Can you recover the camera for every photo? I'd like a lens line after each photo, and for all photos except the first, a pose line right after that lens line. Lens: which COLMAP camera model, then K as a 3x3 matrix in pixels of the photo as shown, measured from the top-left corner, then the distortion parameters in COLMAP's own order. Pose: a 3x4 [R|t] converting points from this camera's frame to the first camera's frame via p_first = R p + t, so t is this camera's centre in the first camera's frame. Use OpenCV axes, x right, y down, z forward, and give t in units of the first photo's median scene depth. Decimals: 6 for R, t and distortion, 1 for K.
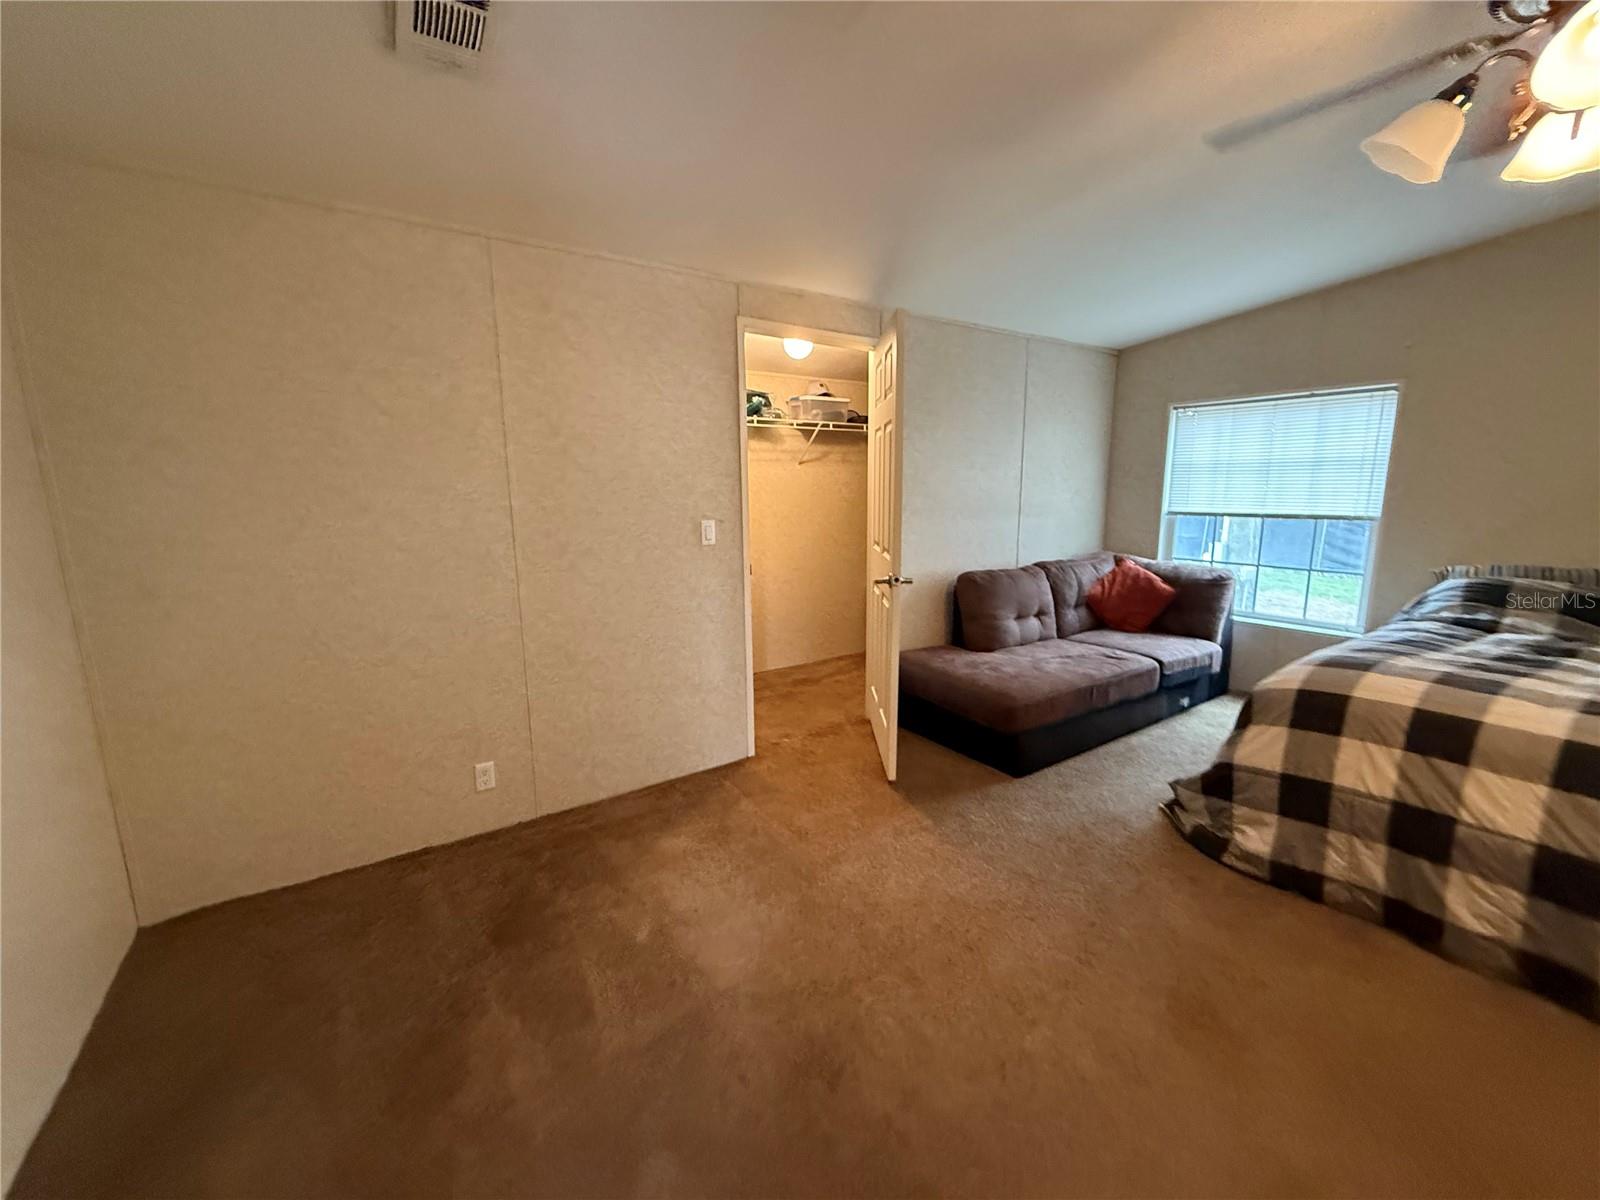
lens RADIAL K [[651.0, 0, 800.0], [0, 651.0, 600.0], [0, 0, 1]] dist [-0.000559, -0.000050]
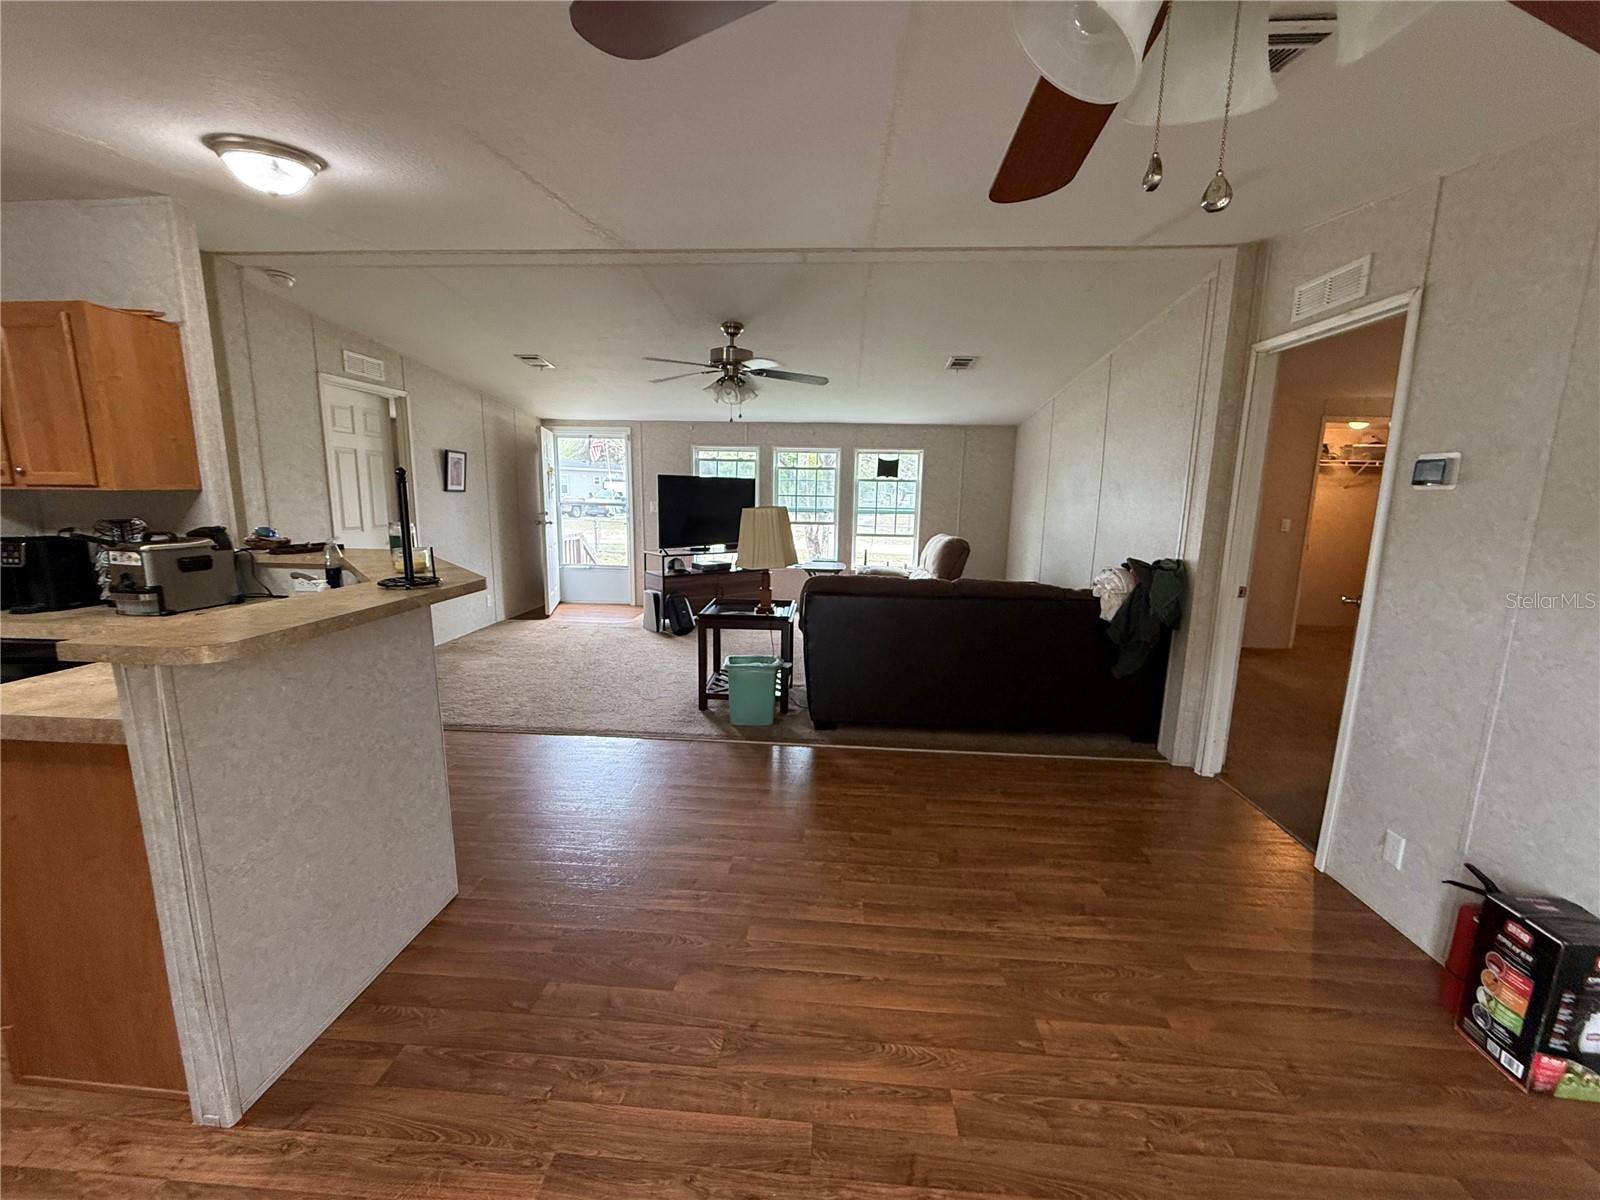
lens RADIAL K [[642.2, 0, 800.0], [0, 642.2, 600.0], [0, 0, 1]] dist [0.000997, 0.000142]
pose [[0.786388, 0.125209, -0.604911, -0.064367], [-0.128915, 0.990945, 0.037524, 0.166824], [0.604132, 0.048474, 0.795409, -1.003380]]
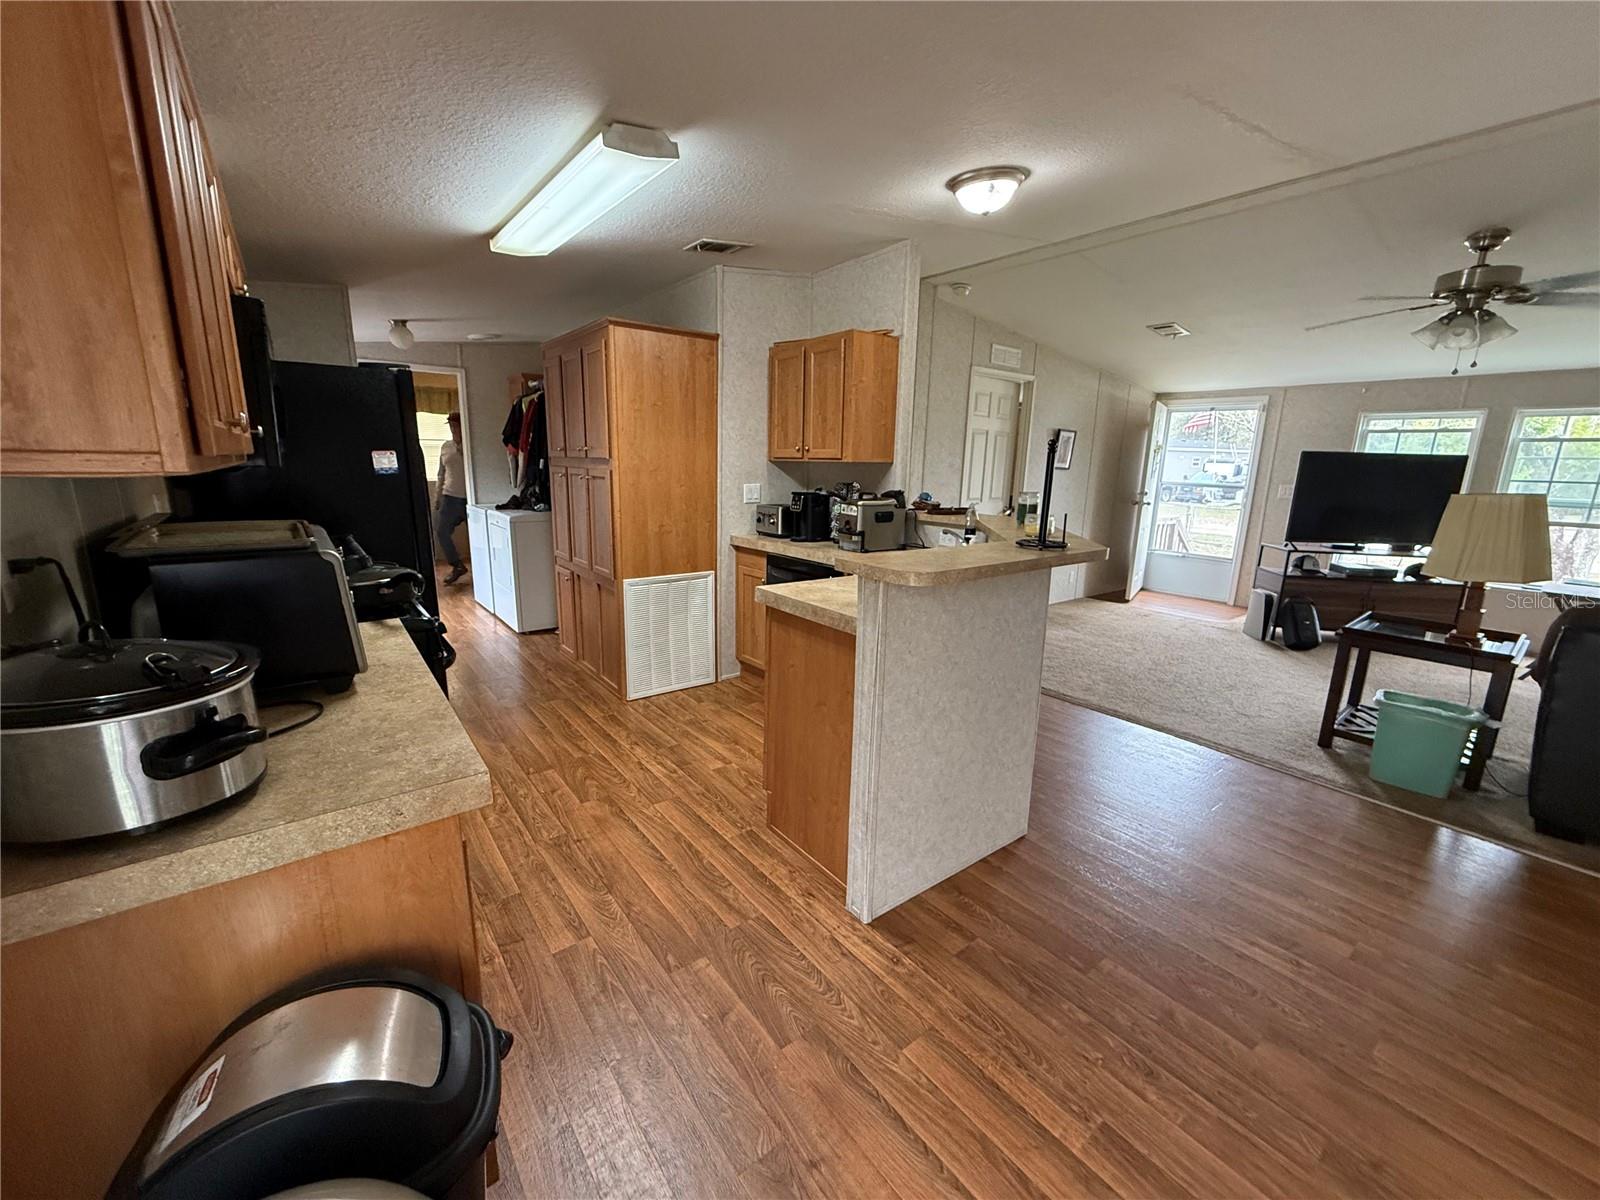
lens RADIAL K [[642.2, 0, 800.0], [0, 642.2, 600.0], [0, 0, 1]] dist [0.000997, 0.000142]
pose [[0.056560, 0.224619, -0.972804, -0.123586], [-0.196138, 0.957876, 0.209769, 0.253508], [0.978944, 0.178939, 0.098234, -1.197530]]
